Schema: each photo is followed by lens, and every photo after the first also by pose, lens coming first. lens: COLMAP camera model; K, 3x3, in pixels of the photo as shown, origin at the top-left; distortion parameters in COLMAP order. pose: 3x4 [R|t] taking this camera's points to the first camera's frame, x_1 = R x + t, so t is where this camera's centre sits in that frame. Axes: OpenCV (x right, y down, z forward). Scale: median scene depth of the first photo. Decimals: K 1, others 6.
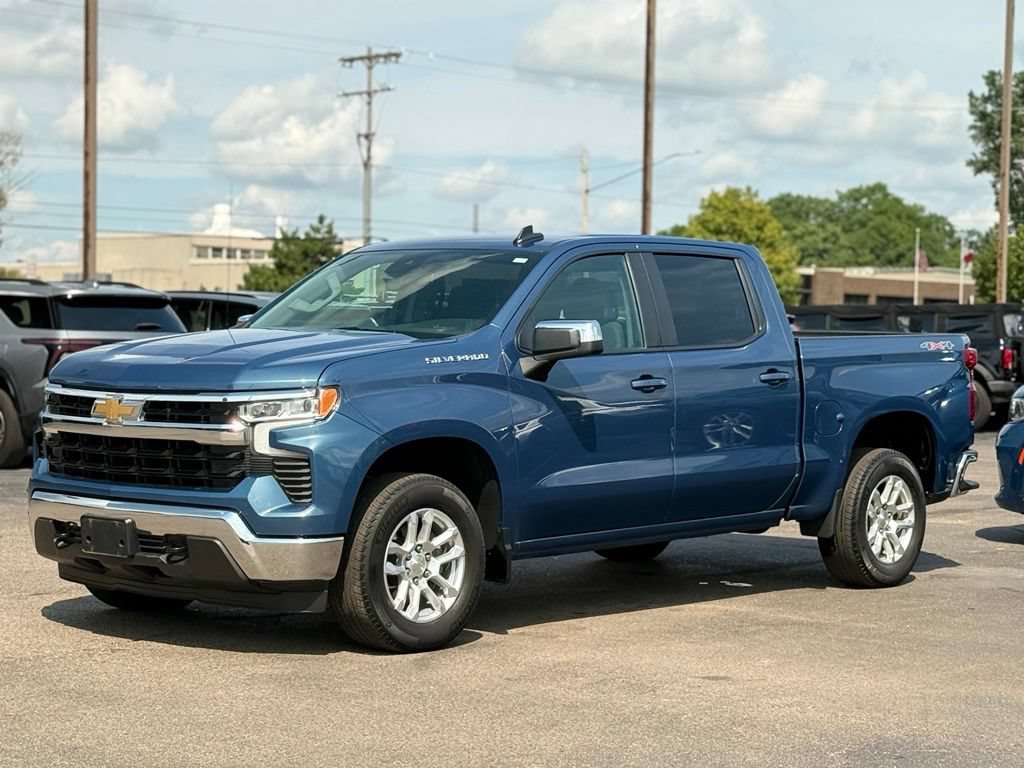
lens RADIAL K [[2355.1, 0, 512.0], [0, 2355.1, 384.0], [0, 0, 1]] dist [0.163555, 0.501674]
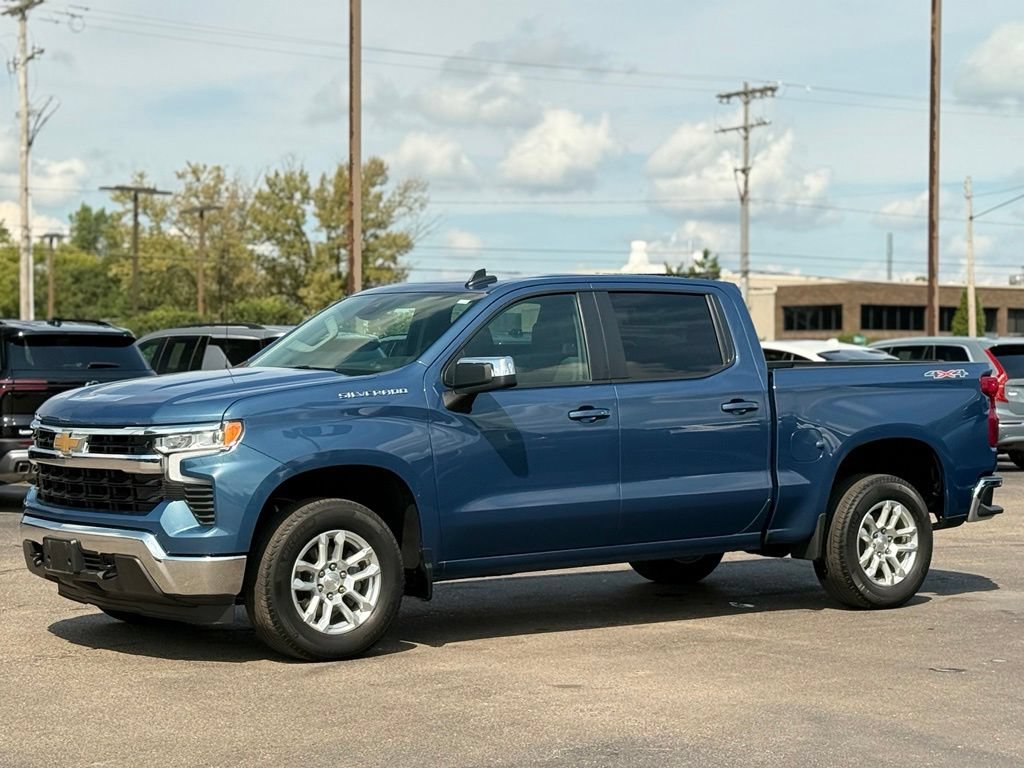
lens RADIAL K [[2365.7, 0, 478.4], [0, 2365.7, 367.1], [0, 0, 1]] dist [0.129428, 0.056149]
pose [[0.977372, -0.015481, -0.210960, 0.219072], [0.010963, 0.999685, -0.022571, 0.002050], [0.211243, 0.019748, 0.977234, -0.055628]]
